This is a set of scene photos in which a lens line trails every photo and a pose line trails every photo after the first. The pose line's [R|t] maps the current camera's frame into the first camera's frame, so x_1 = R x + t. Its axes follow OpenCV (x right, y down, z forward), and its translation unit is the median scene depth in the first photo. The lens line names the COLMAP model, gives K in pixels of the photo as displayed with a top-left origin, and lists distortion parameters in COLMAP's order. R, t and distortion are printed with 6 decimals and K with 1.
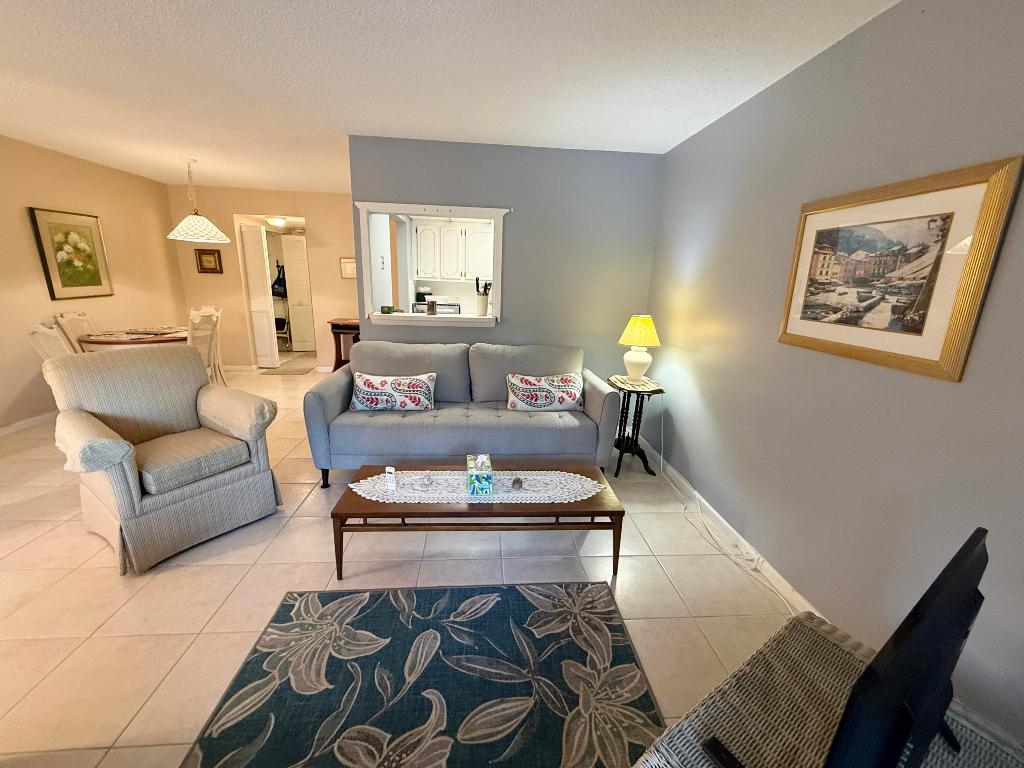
lens RADIAL K [[408.4, 0, 511.1], [0, 408.4, 382.6], [0, 0, 1]] dist [0.000204, -0.000499]
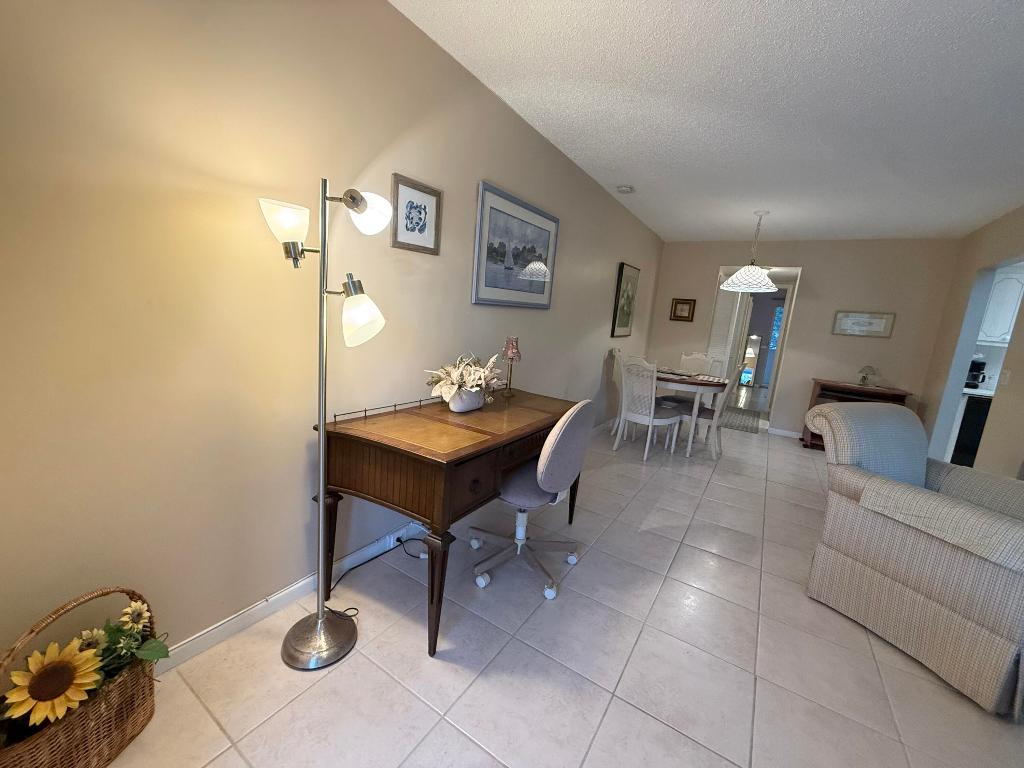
lens RADIAL K [[408.4, 0, 511.1], [0, 408.4, 382.6], [0, 0, 1]] dist [0.000204, -0.000499]
pose [[0.799888, 0.137610, -0.584160, -0.897751], [-0.207884, 0.976629, -0.054591, 0.070945], [0.562996, 0.165104, 0.809800, -0.143396]]
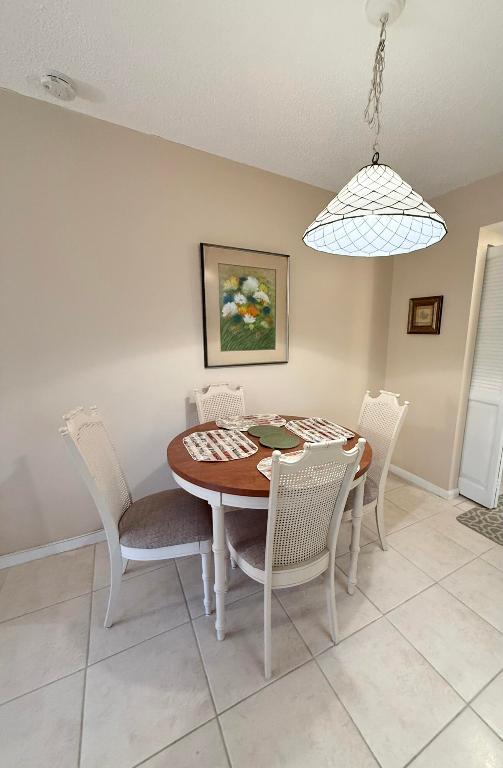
lens RADIAL K [[309.2, 0, 289.2], [0, 309.2, 382.1], [0, 0, 1]] dist [-0.000016, 0.000014]
pose [[0.437514, 0.129333, -0.889862, -0.772320], [-0.235332, 0.971580, 0.025506, -0.315094], [0.867871, 0.198254, 0.455516, 1.226254]]
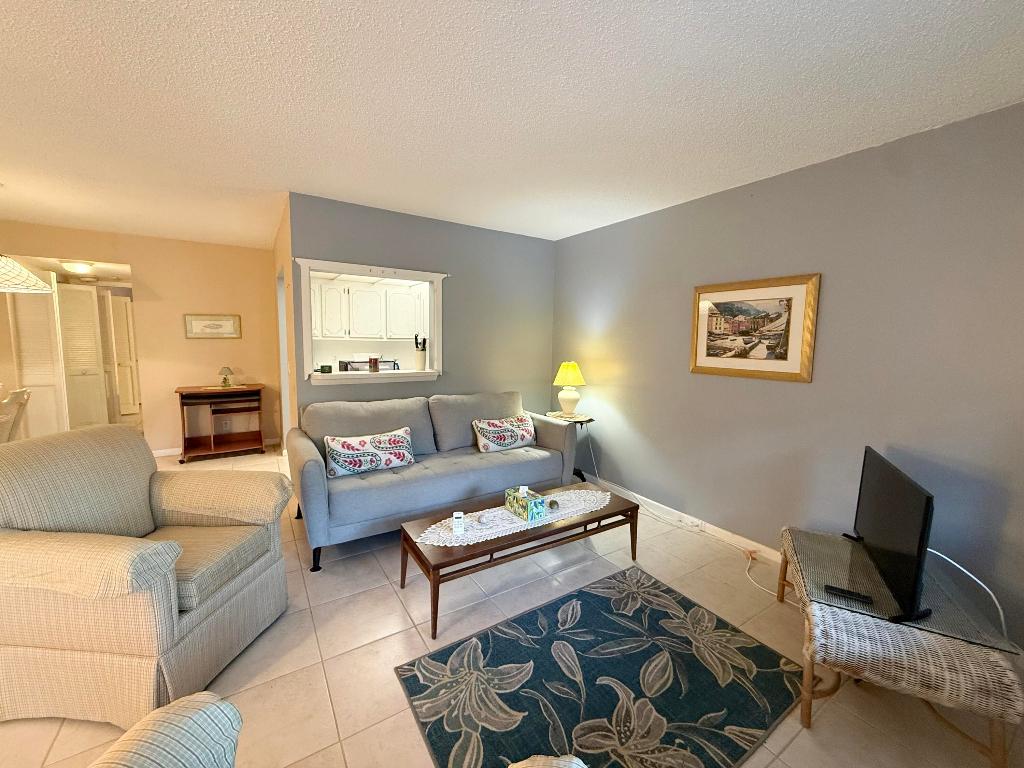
lens RADIAL K [[408.4, 0, 511.1], [0, 408.4, 382.6], [0, 0, 1]] dist [0.000204, -0.000499]
pose [[0.879216, -0.067123, 0.471671, -0.479857], [0.130278, 0.986164, -0.102505, 0.004911], [-0.458264, 0.151573, 0.875797, -0.015680]]
